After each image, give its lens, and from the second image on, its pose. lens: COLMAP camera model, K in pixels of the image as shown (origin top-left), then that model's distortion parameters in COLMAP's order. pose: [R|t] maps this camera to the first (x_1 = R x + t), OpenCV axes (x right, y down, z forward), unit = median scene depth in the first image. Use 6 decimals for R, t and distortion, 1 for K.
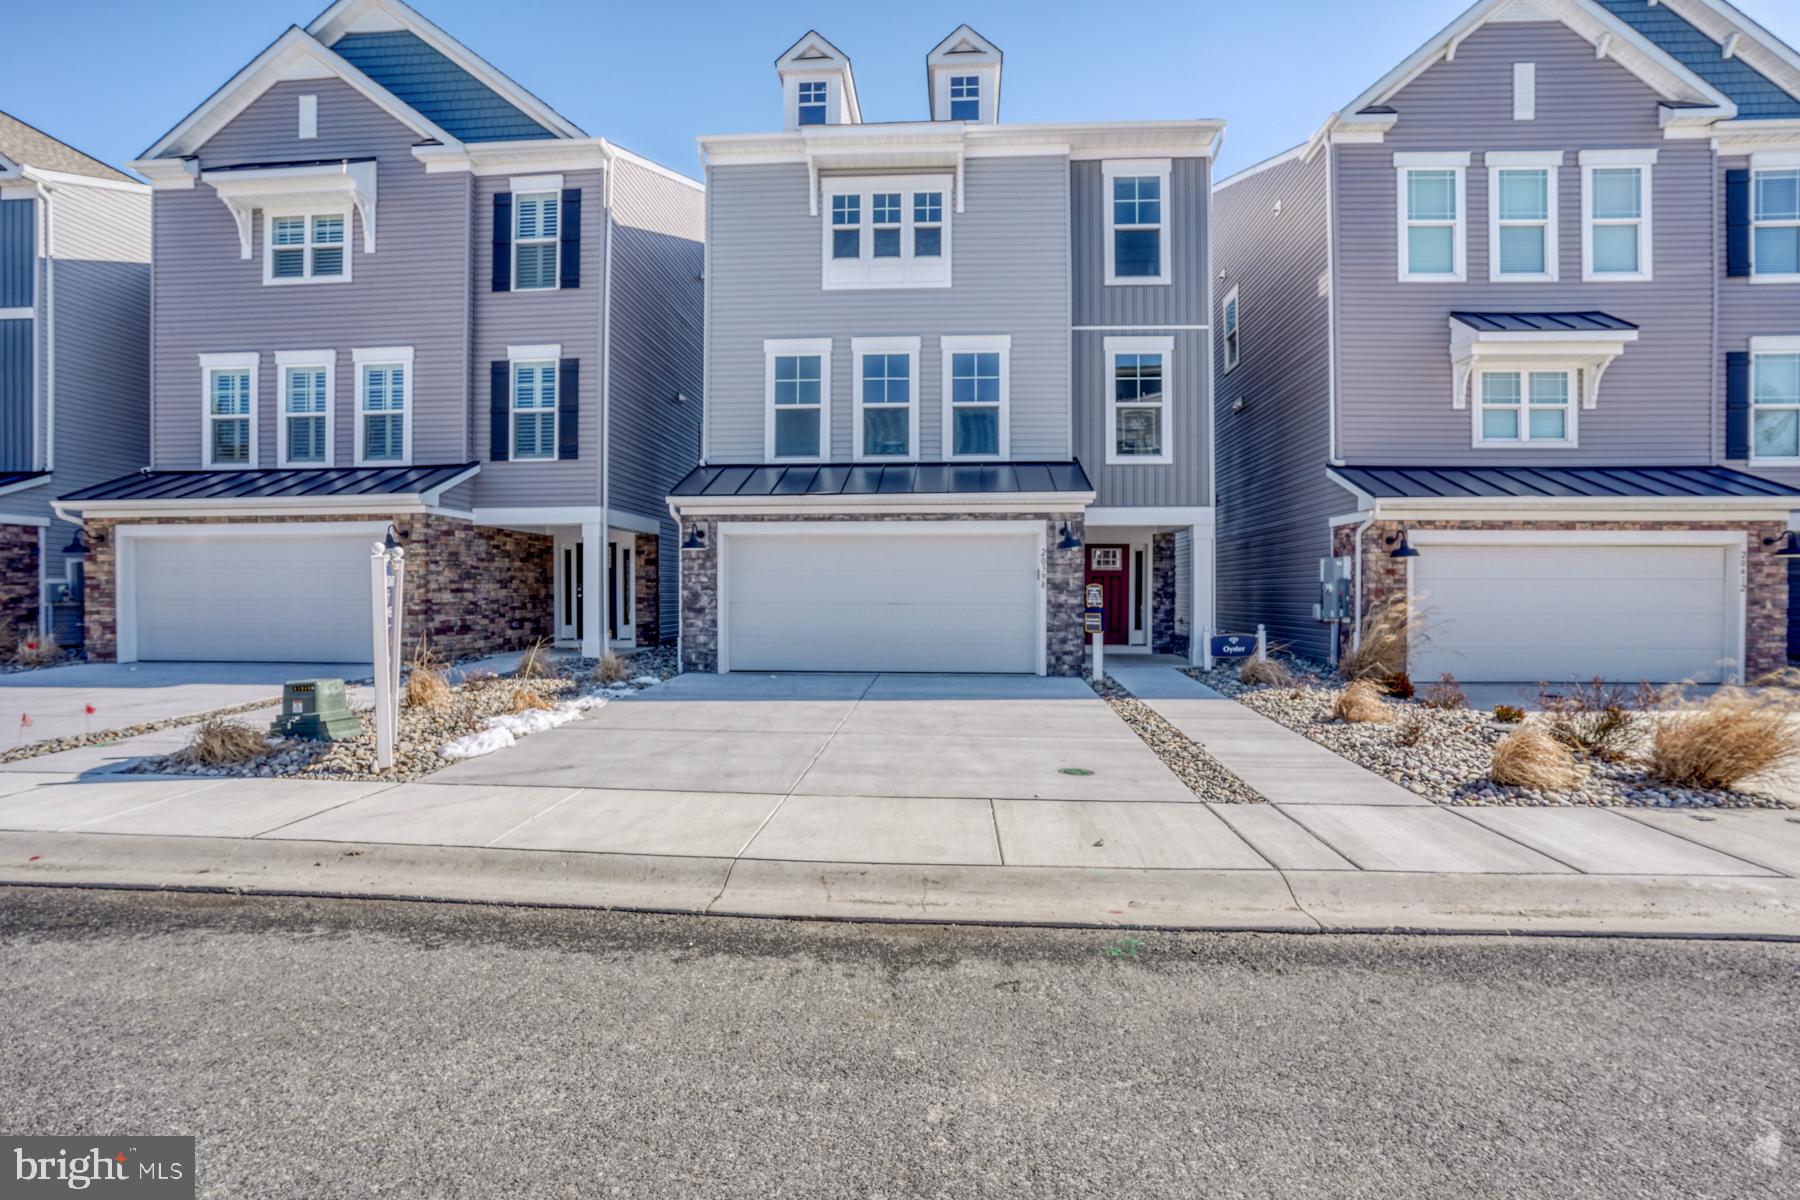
lens RADIAL K [[898.4, 0, 962.3], [0, 898.4, 599.9], [0, 0, 1]] dist [-0.063575, 0.022773]
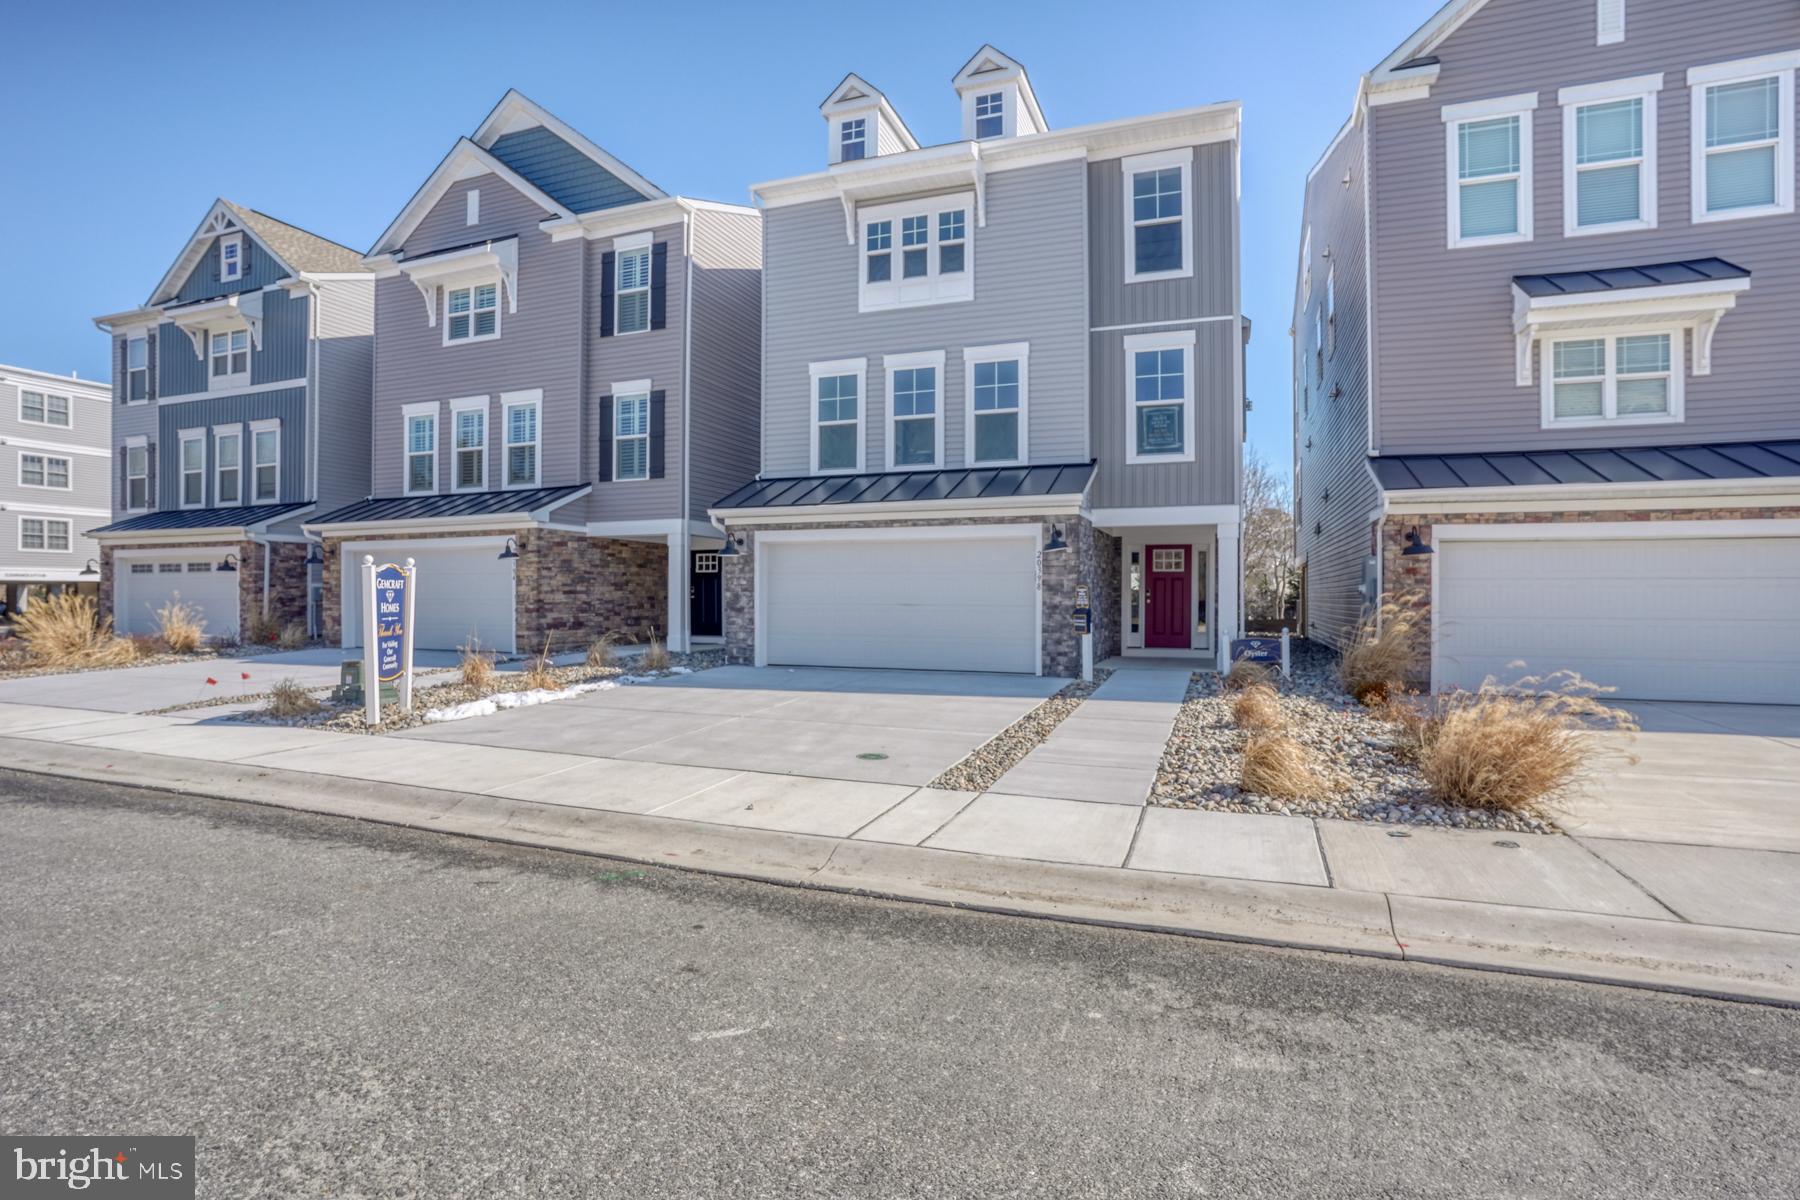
lens RADIAL K [[898.4, 0, 893.0], [0, 898.4, 598.6], [0, 0, 1]] dist [-0.063575, 0.022773]
pose [[0.955691, 0.001766, -0.294368, 0.206922], [-0.003038, 0.999988, -0.003865, 0.001413], [0.294358, 0.004588, 0.955684, -0.018802]]
